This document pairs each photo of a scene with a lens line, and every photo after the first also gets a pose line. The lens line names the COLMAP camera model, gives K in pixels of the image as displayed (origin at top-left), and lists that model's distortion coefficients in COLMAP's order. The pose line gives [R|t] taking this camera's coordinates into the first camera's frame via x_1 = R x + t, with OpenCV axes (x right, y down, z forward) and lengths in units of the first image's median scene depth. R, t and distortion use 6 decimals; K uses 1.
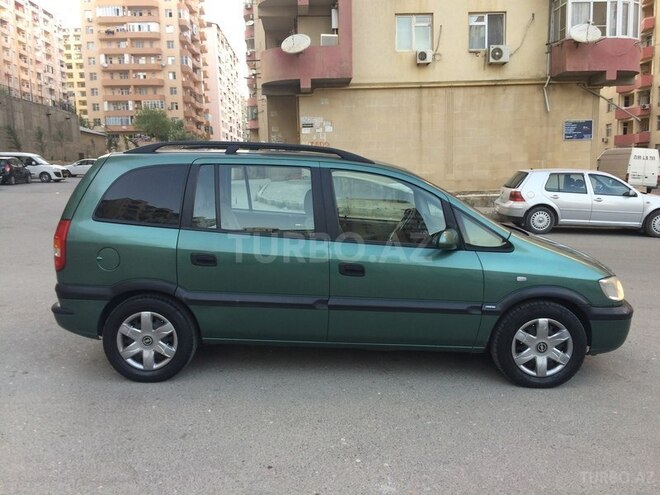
lens RADIAL K [[554.1, 0, 330.0], [0, 554.1, 247.5], [0, 0, 1]] dist [0.083759, -0.115399]
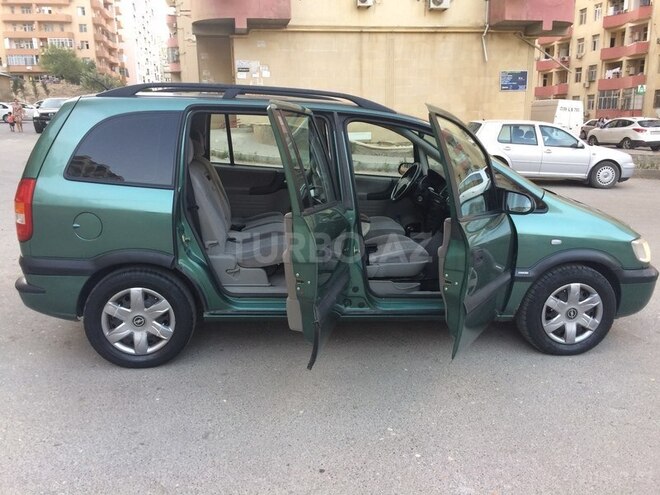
lens RADIAL K [[554.1, 0, 330.0], [0, 554.1, 247.5], [0, 0, 1]] dist [0.083759, -0.115399]
pose [[0.991627, -0.018591, 0.127787, -0.140748], [0.007120, 0.995949, 0.089643, -0.019560], [-0.128935, -0.087982, 0.987742, 0.124929]]
